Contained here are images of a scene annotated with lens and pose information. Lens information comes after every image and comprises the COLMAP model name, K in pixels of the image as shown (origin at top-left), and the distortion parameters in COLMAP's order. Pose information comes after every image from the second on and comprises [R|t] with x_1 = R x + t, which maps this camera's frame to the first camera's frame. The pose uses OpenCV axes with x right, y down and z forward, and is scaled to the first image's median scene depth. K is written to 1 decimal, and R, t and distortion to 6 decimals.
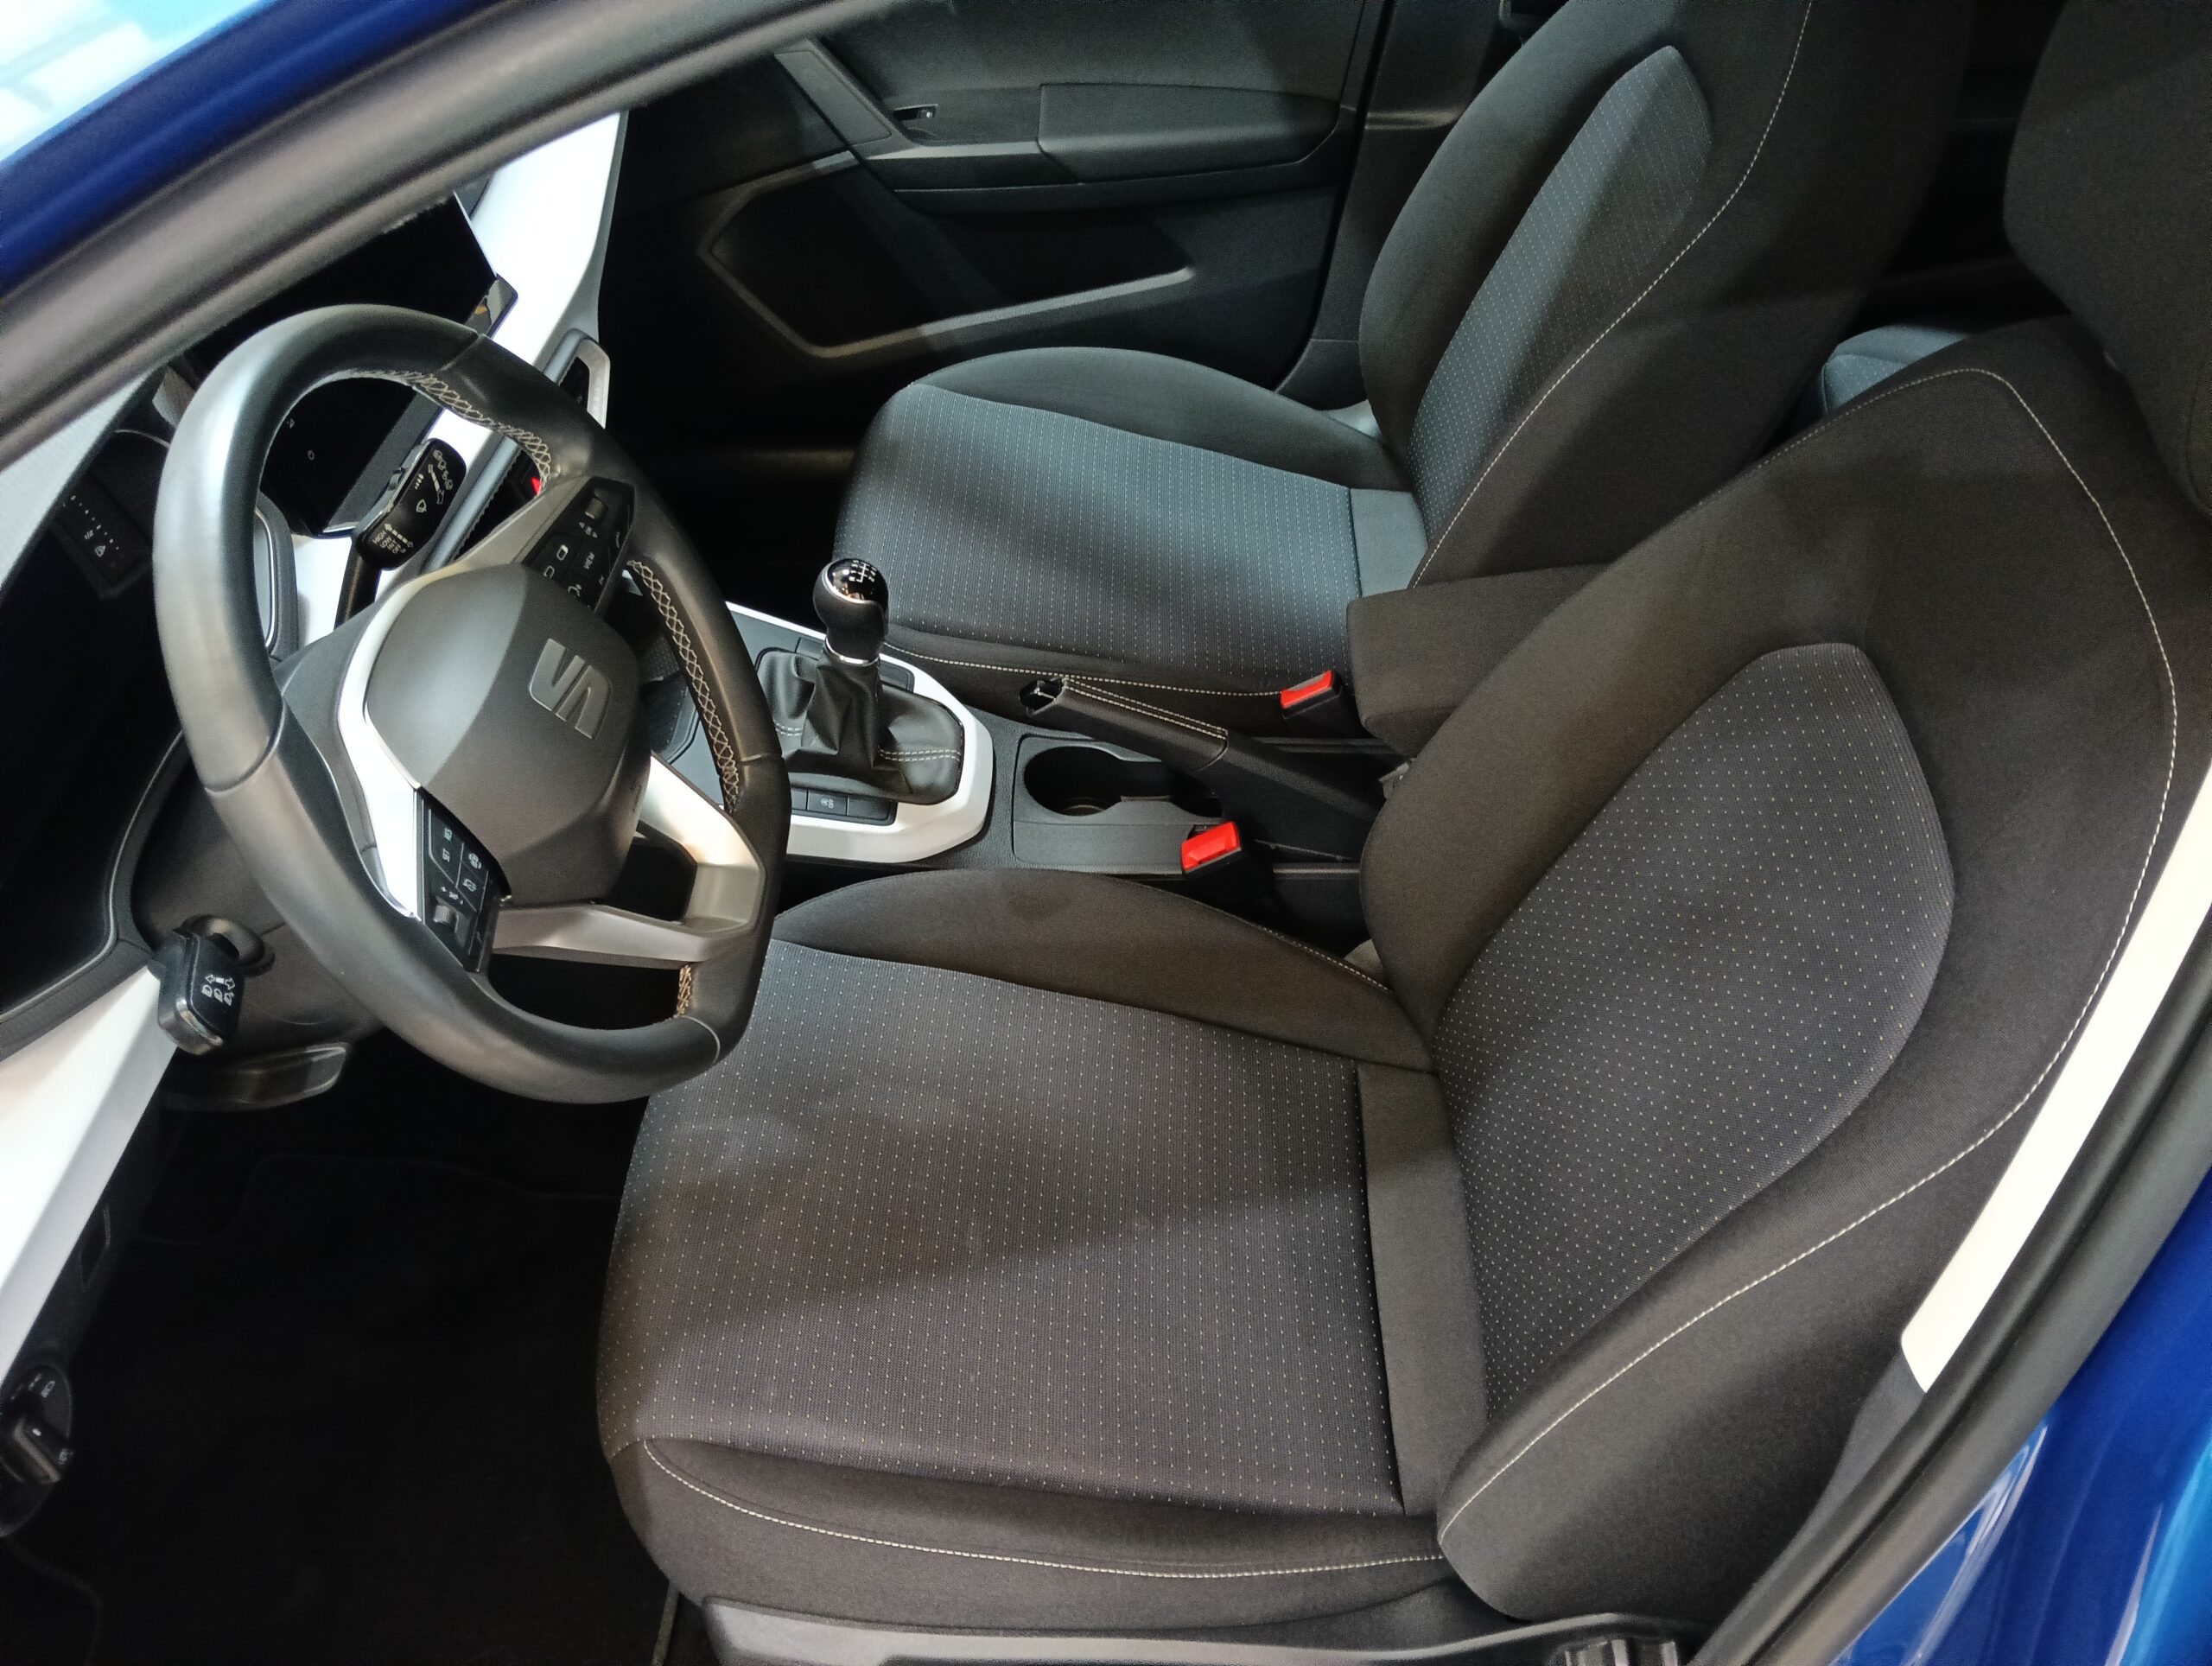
lens RADIAL K [[1862.1, 0, 1105.9], [0, 1862.1, 798.3], [0, 0, 1]] dist [0.050014, -0.076939]
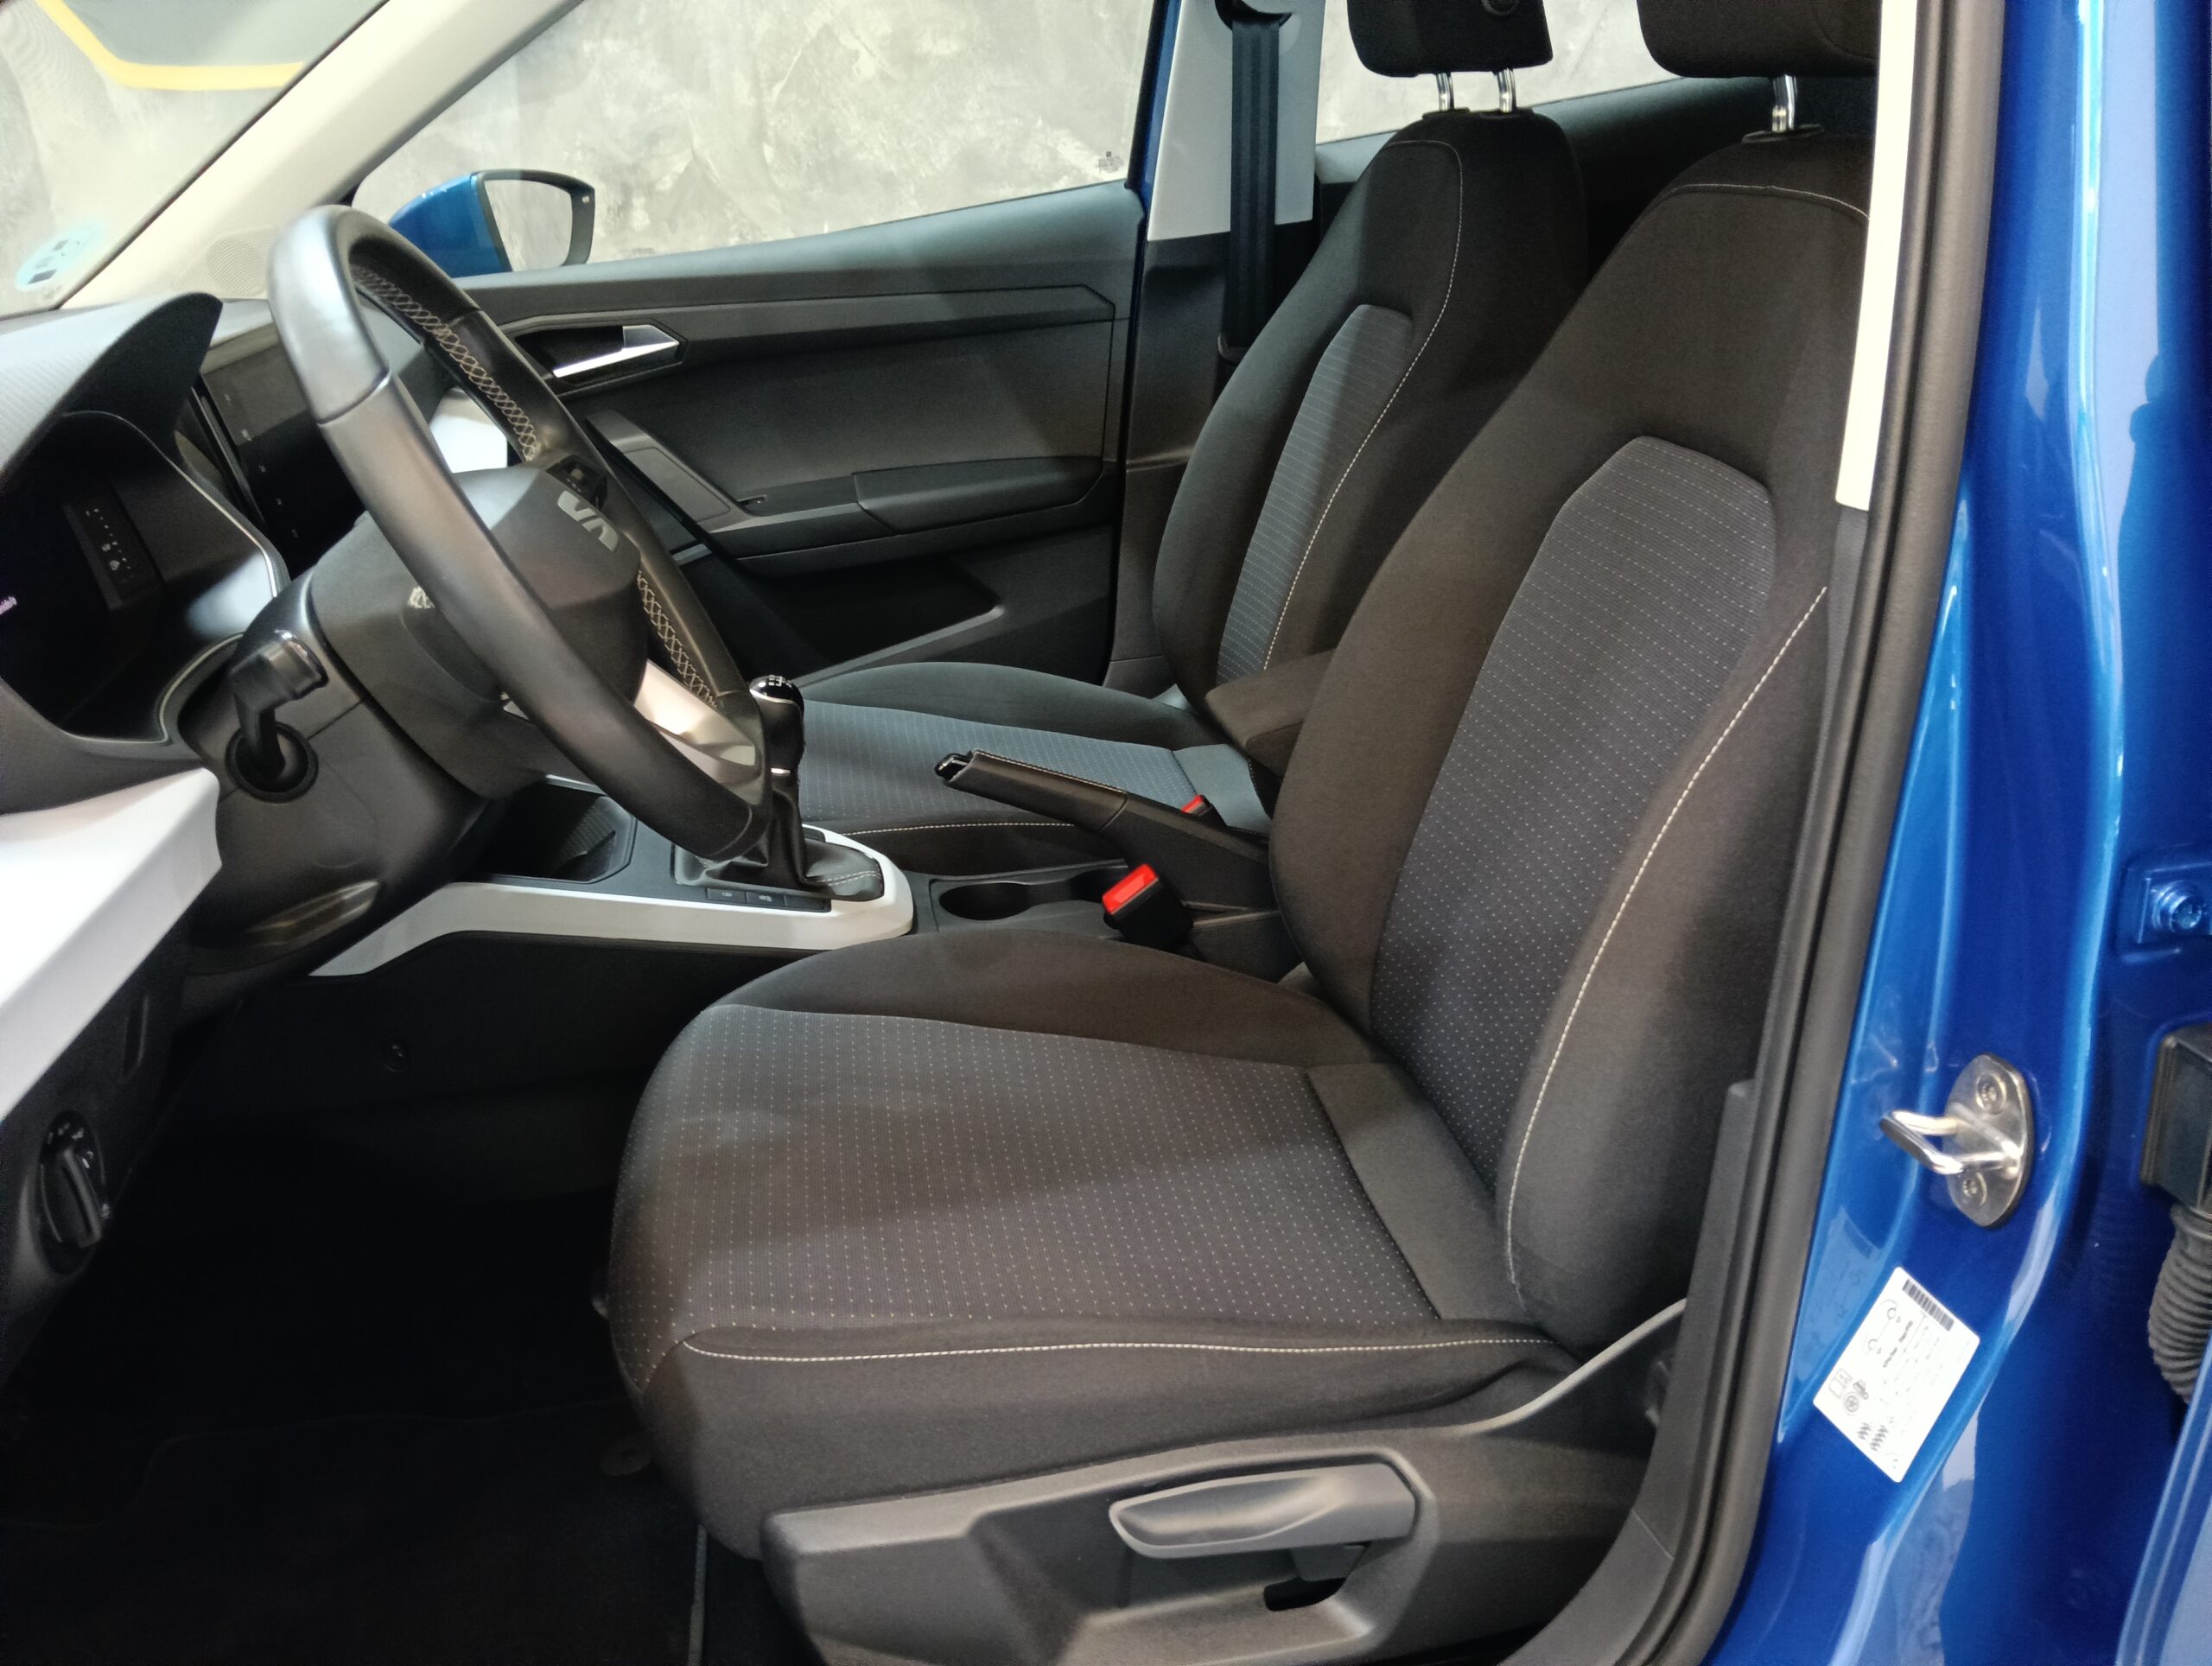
lens RADIAL K [[1862.1, 0, 1105.9], [0, 1862.1, 798.3], [0, 0, 1]] dist [0.050014, -0.076939]
pose [[0.979046, -0.127062, 0.159134, -0.122225], [0.181804, 0.897426, -0.401962, 0.410870], [-0.091737, 0.422471, 0.901722, 0.010709]]
